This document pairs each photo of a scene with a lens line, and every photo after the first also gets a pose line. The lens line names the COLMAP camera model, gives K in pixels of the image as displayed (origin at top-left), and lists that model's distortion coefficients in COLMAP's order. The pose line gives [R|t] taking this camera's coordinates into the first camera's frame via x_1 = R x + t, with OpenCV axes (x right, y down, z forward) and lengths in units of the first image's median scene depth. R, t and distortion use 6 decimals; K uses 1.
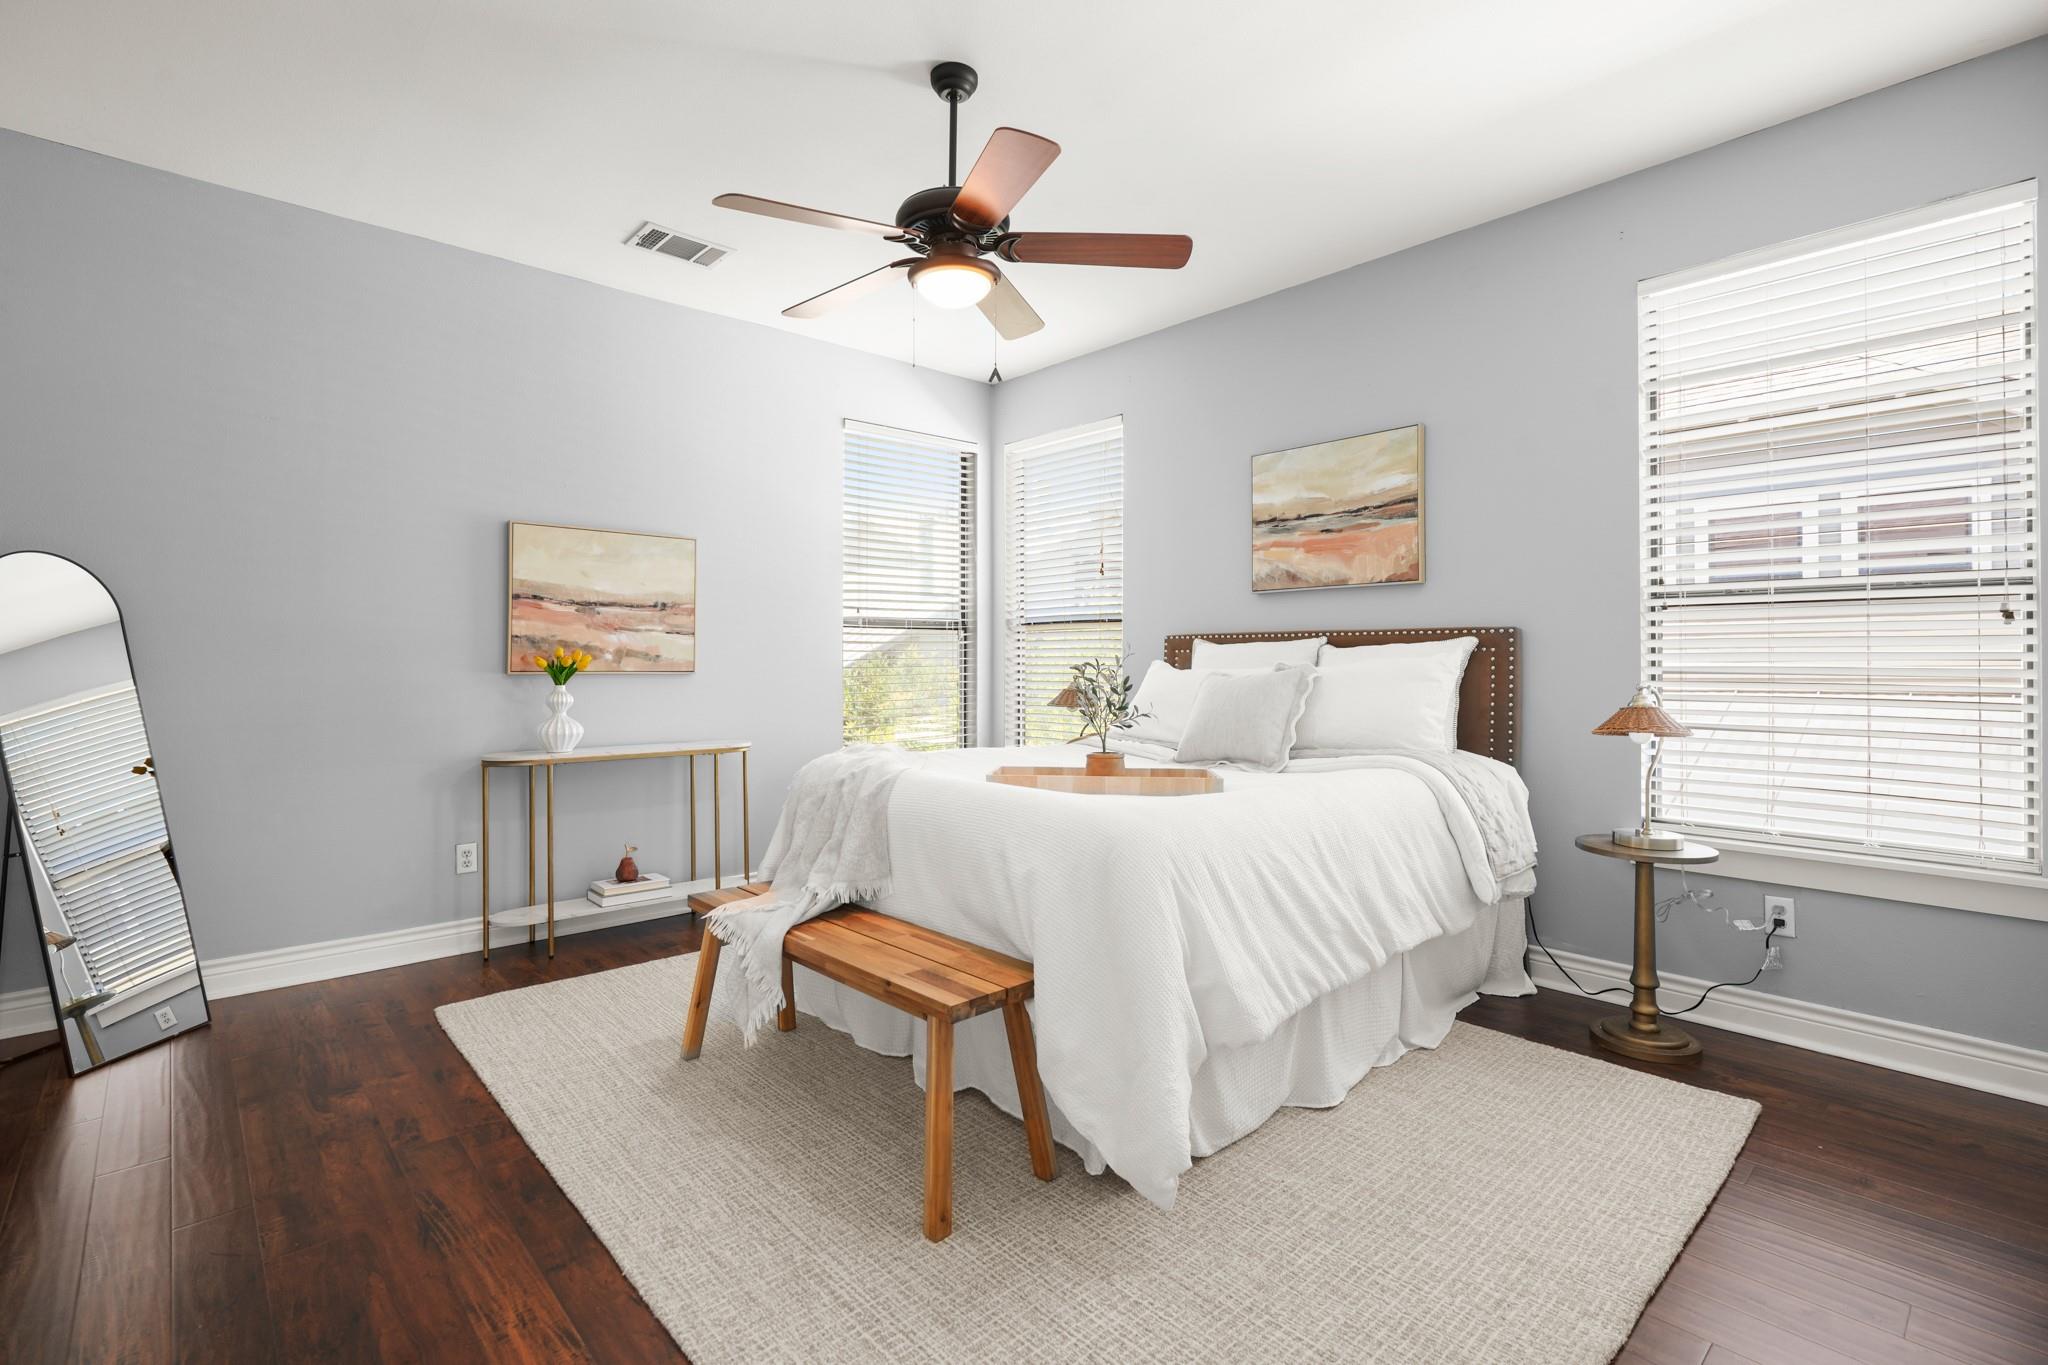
lens RADIAL K [[930.7, 0, 1018.5], [0, 930.7, 640.8], [0, 0, 1]] dist [-0.008742, 0.001302]
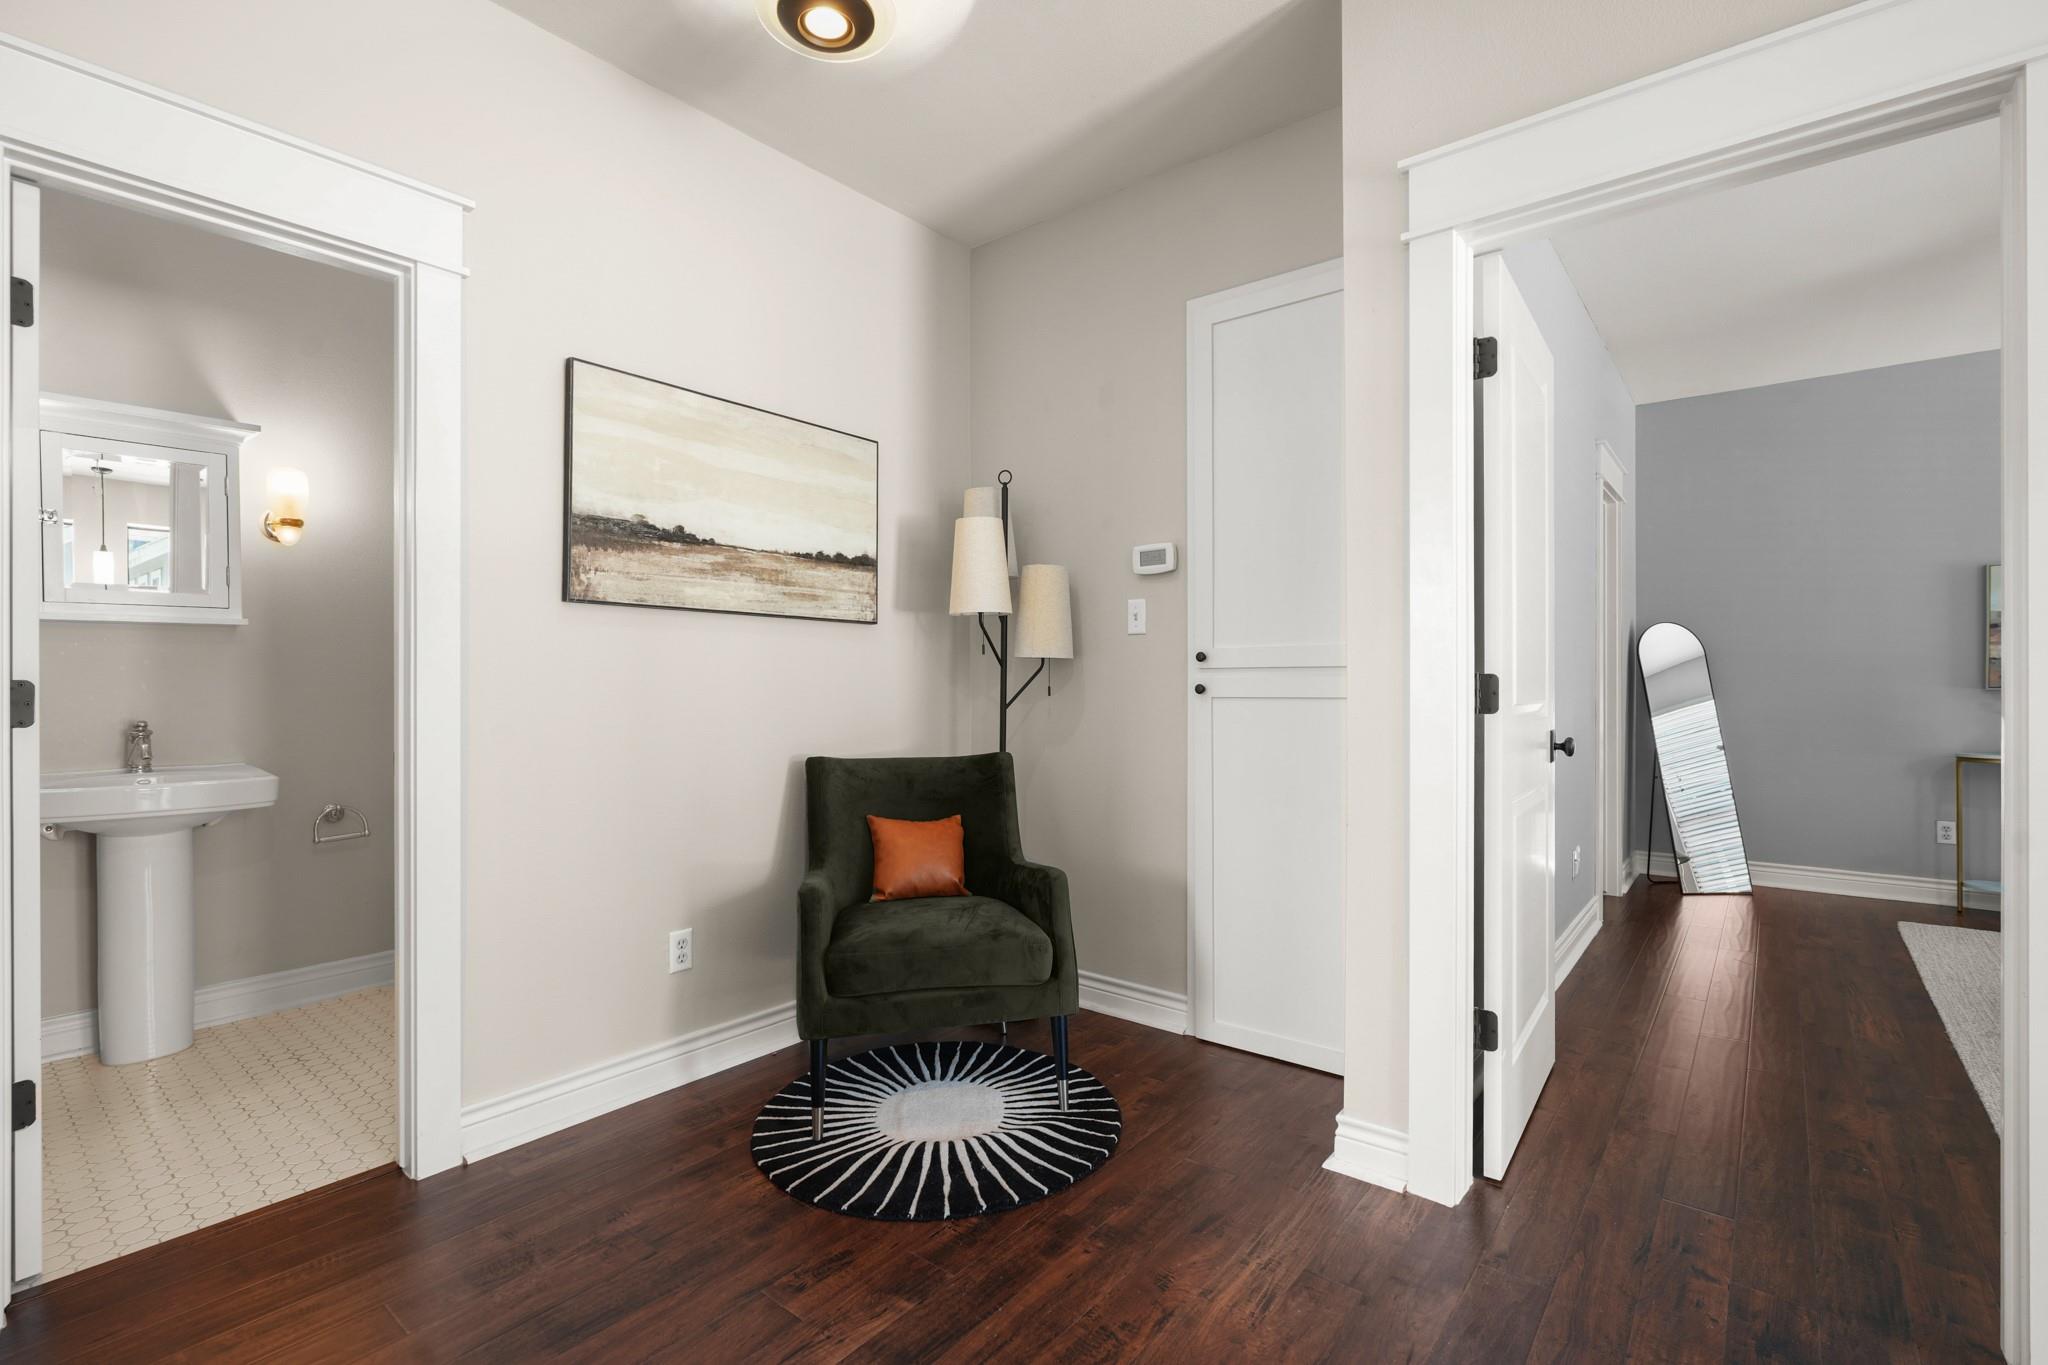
lens RADIAL K [[930.7, 0, 1041.9], [0, 930.7, 686.4], [0, 0, 1]] dist [-0.008742, 0.001302]
pose [[0.153557, 0.004589, -0.988129, 0.476096], [0.015485, 0.999855, 0.007049, 0.004529], [0.988018, -0.016383, 0.153463, -0.428273]]
